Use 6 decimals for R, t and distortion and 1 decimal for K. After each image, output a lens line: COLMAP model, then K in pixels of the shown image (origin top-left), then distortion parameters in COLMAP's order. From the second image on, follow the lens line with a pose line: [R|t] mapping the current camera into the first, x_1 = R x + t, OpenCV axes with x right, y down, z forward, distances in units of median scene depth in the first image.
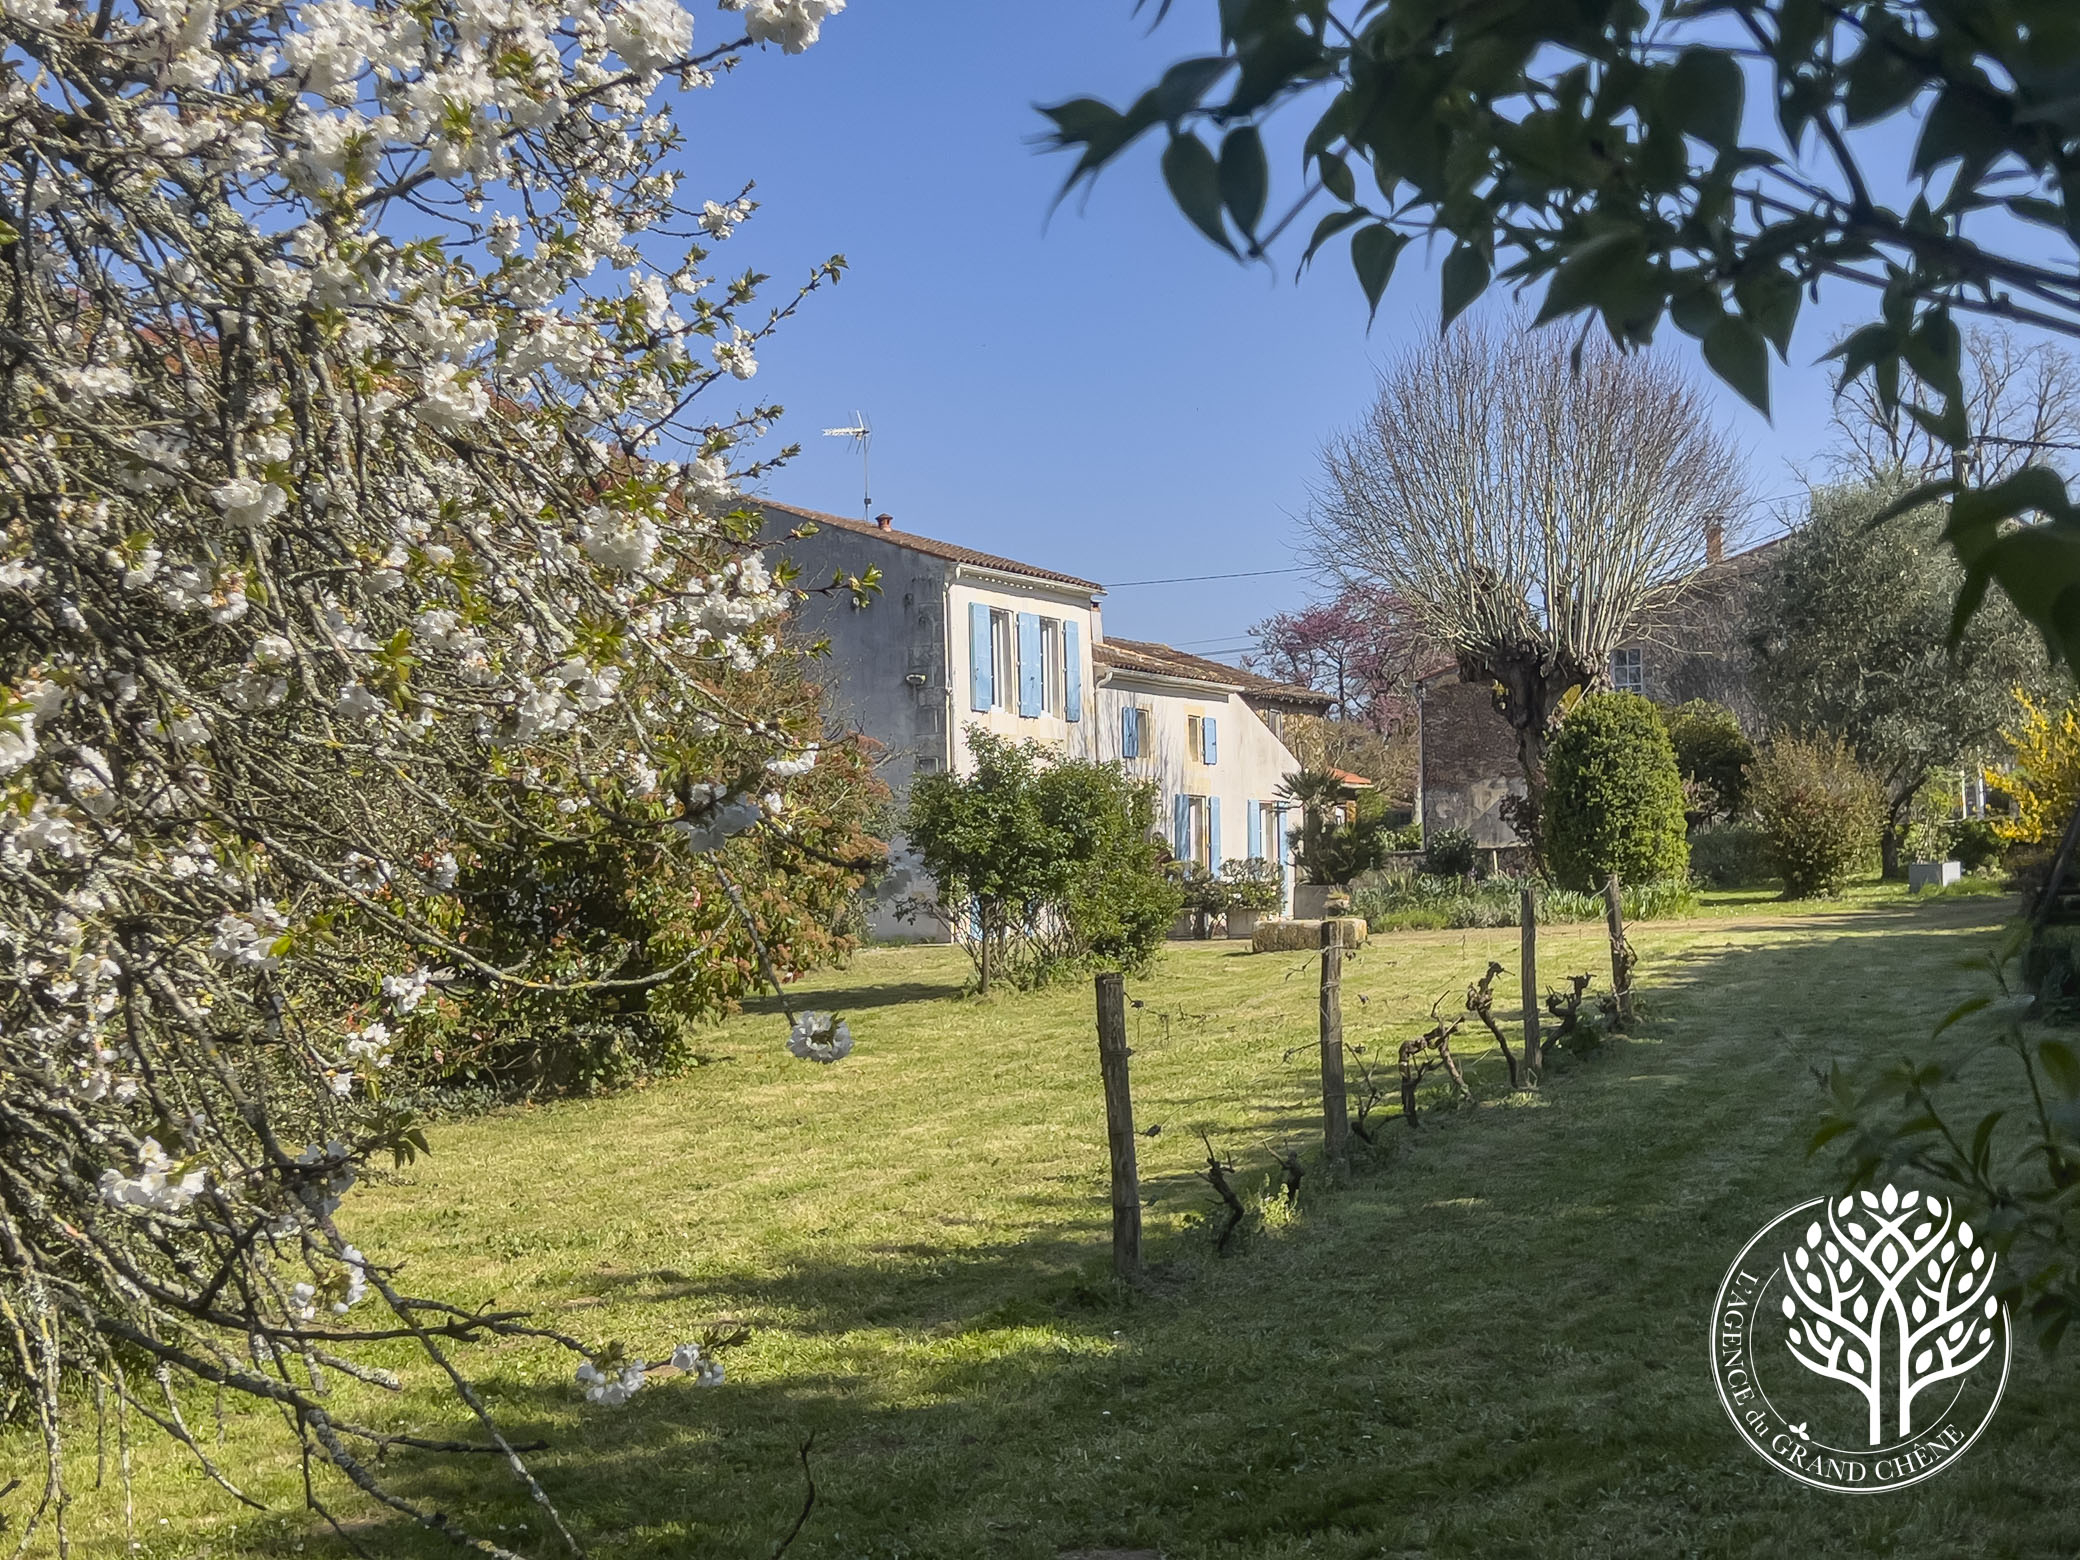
lens RADIAL K [[2676.8, 0, 1039.2], [0, 2676.8, 783.3], [0, 0, 1]] dist [-0.003308, 0.000000]
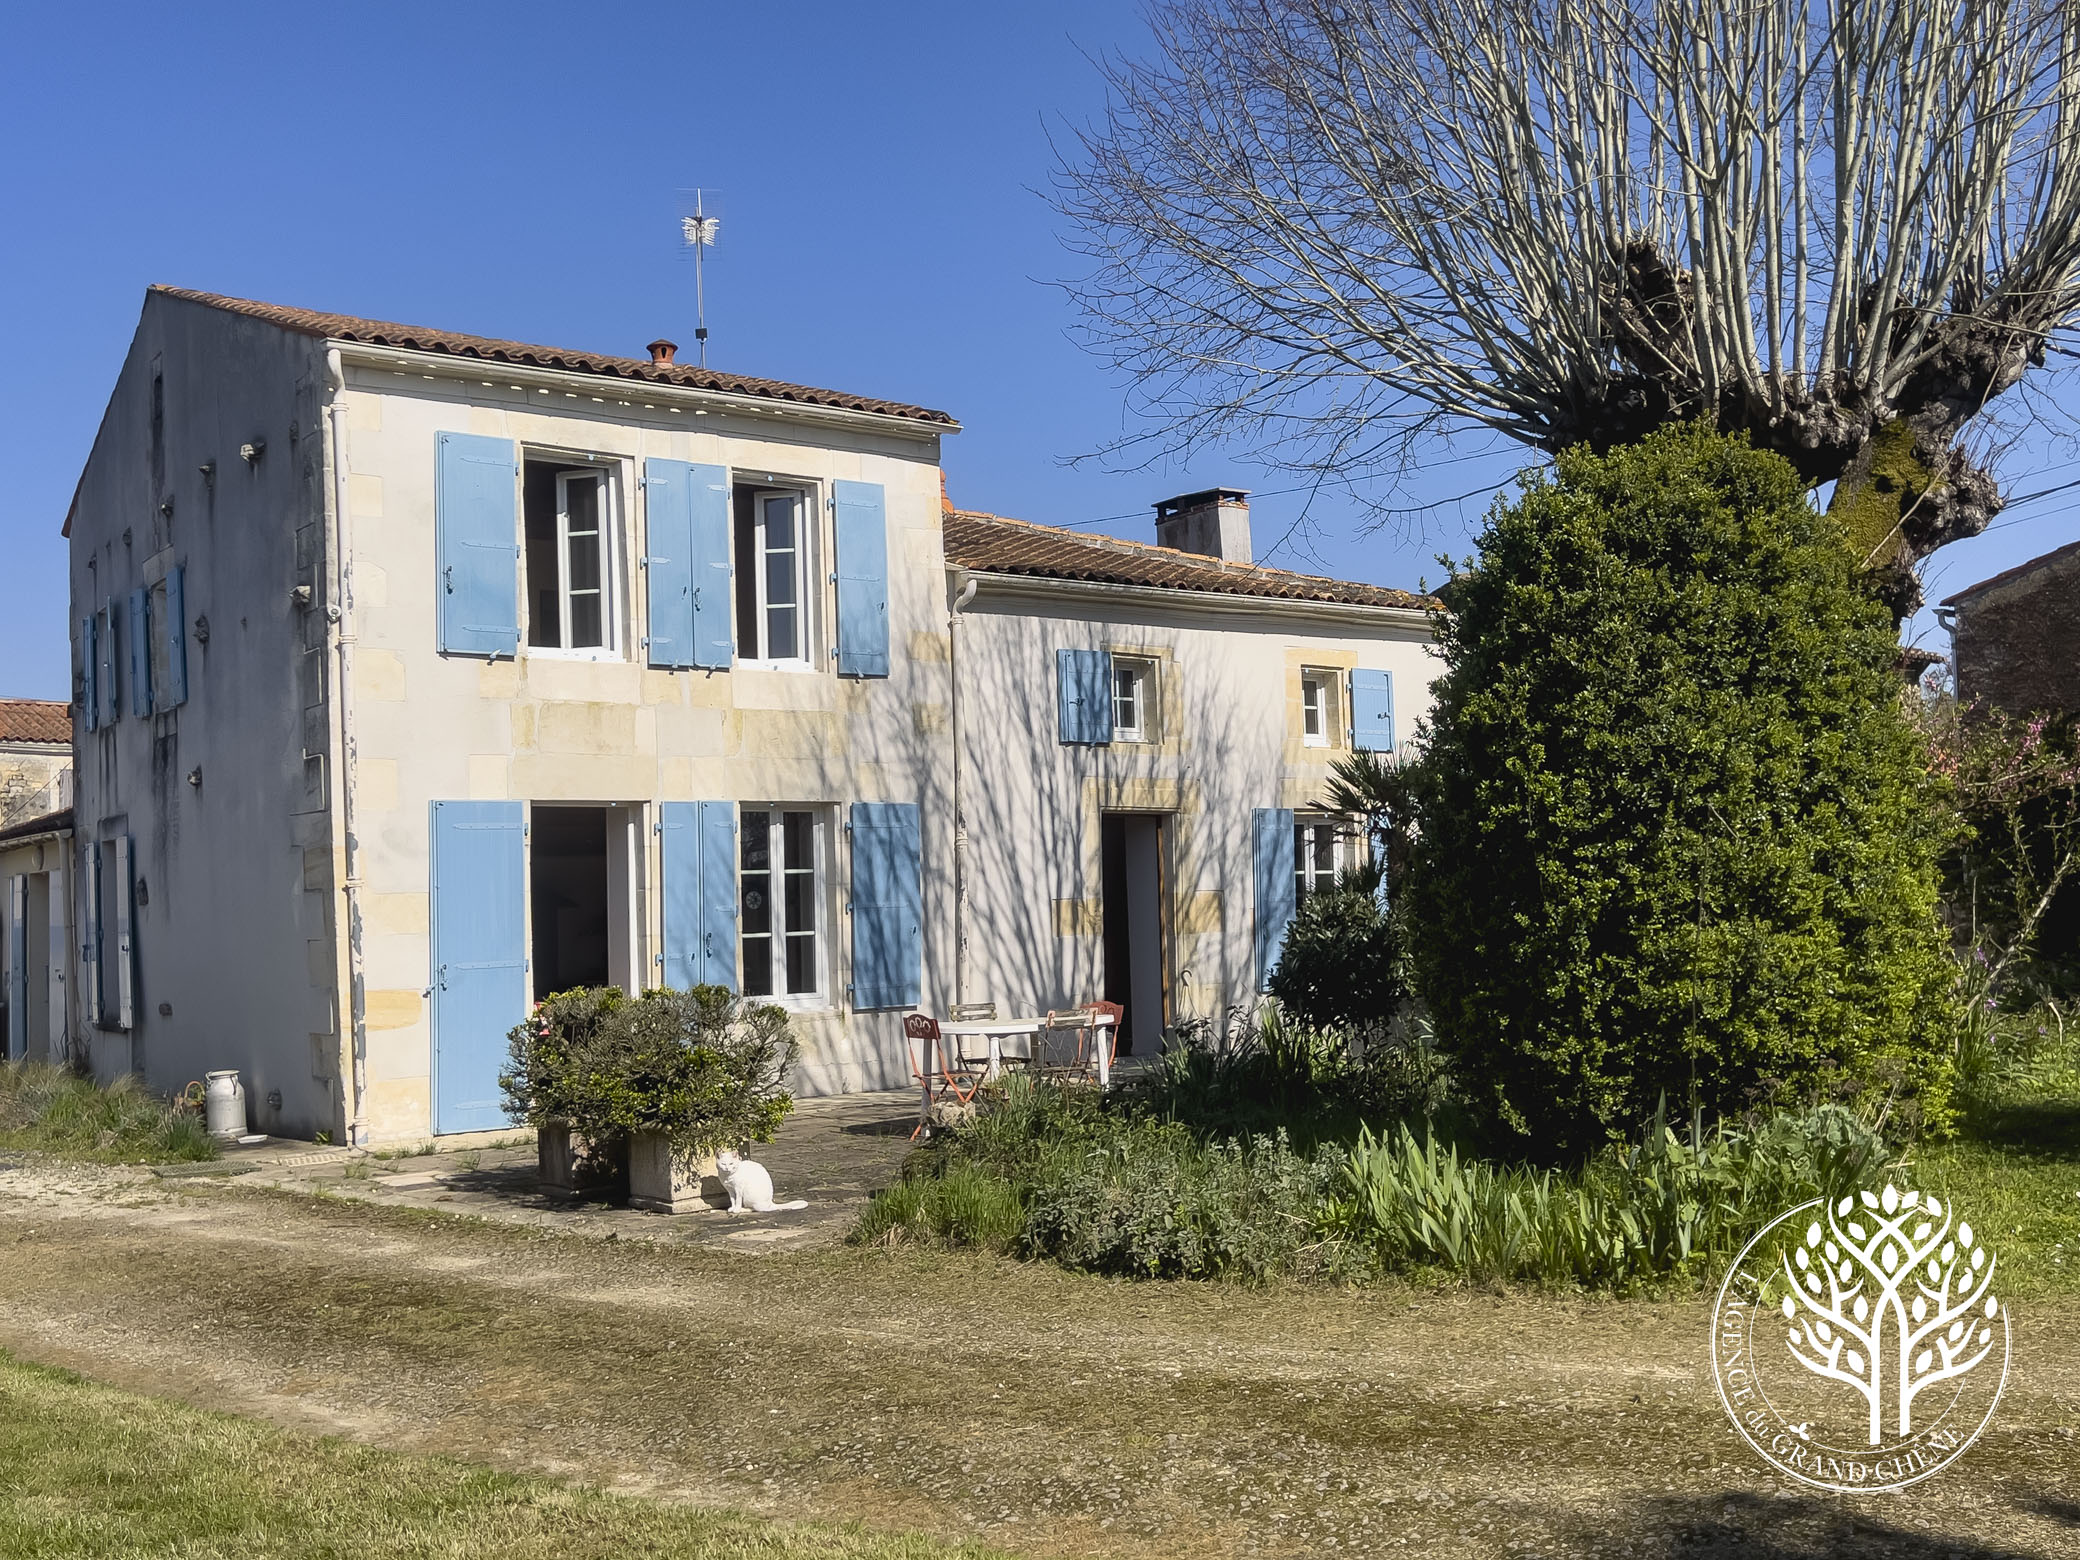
lens RADIAL K [[2053.5, 0, 1039.3], [0, 2053.5, 775.2], [0, 0, 1]] dist [-0.065927, 0.000000]
pose [[0.910508, -0.032950, -0.412177, 0.204197], [0.028644, 0.999451, -0.016624, 0.003828], [0.412498, 0.003330, 0.910952, 0.642726]]
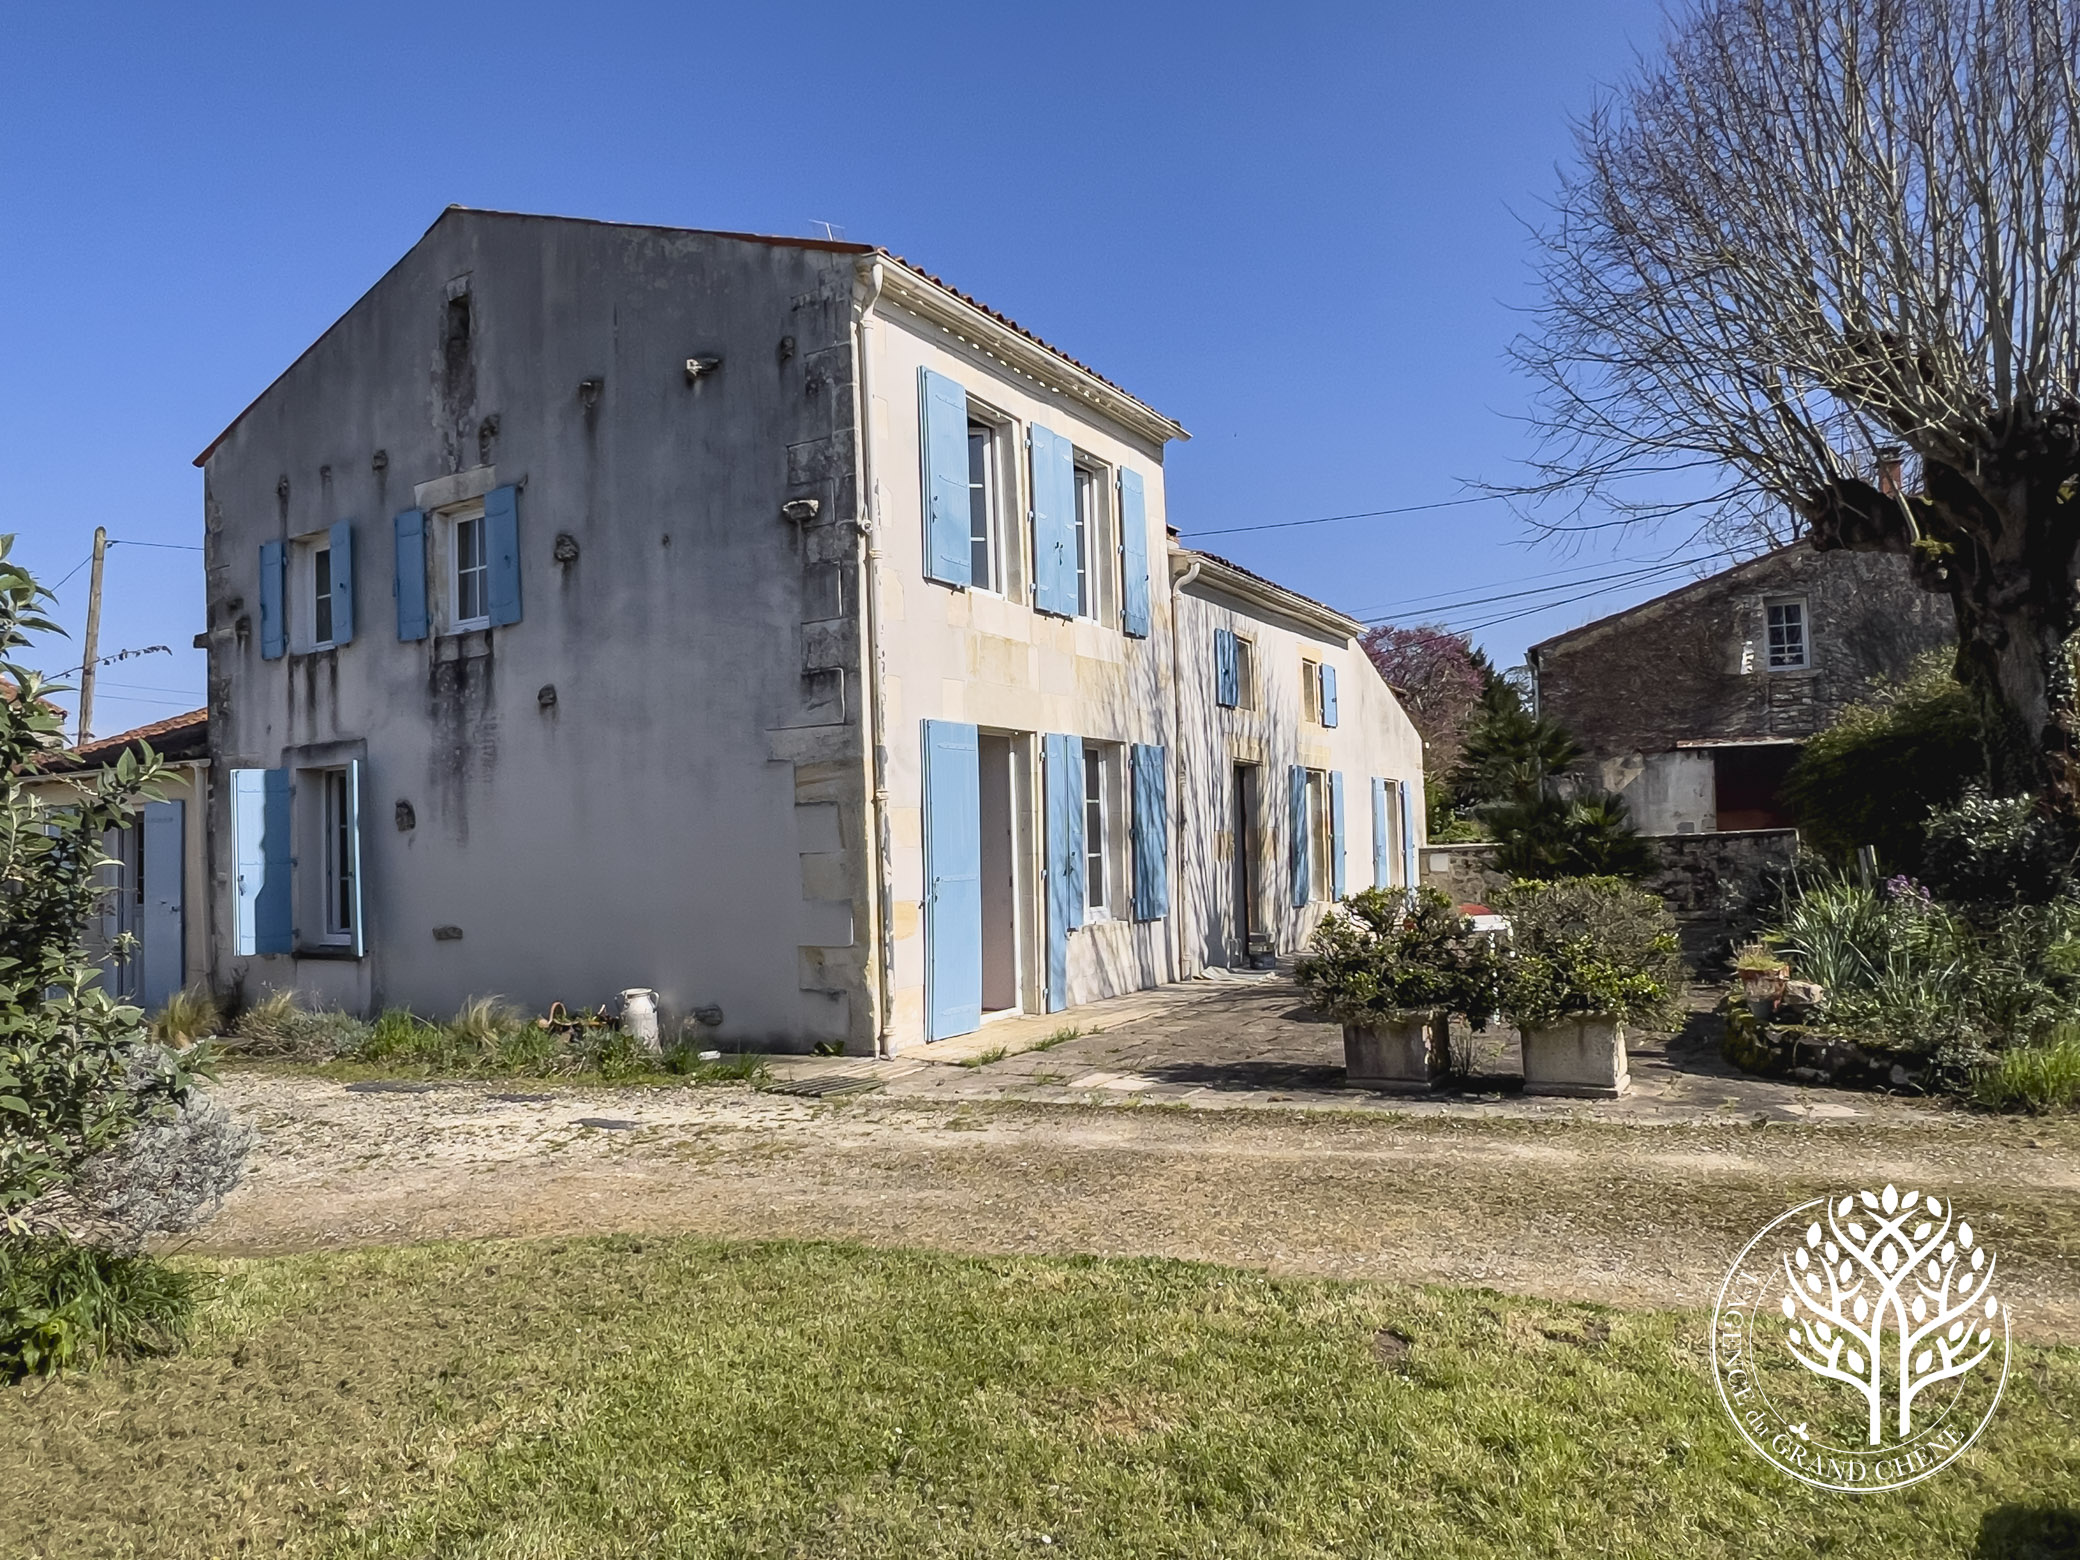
lens RADIAL K [[1466.3, 0, 1045.5], [0, 1466.3, 779.1], [0, 0, 1]] dist [-0.007830, -0.001110]
pose [[0.997336, -0.014479, -0.071497, 0.015286], [0.013467, 0.999803, -0.014614, 0.013606], [0.071695, 0.013612, 0.997334, 0.659562]]
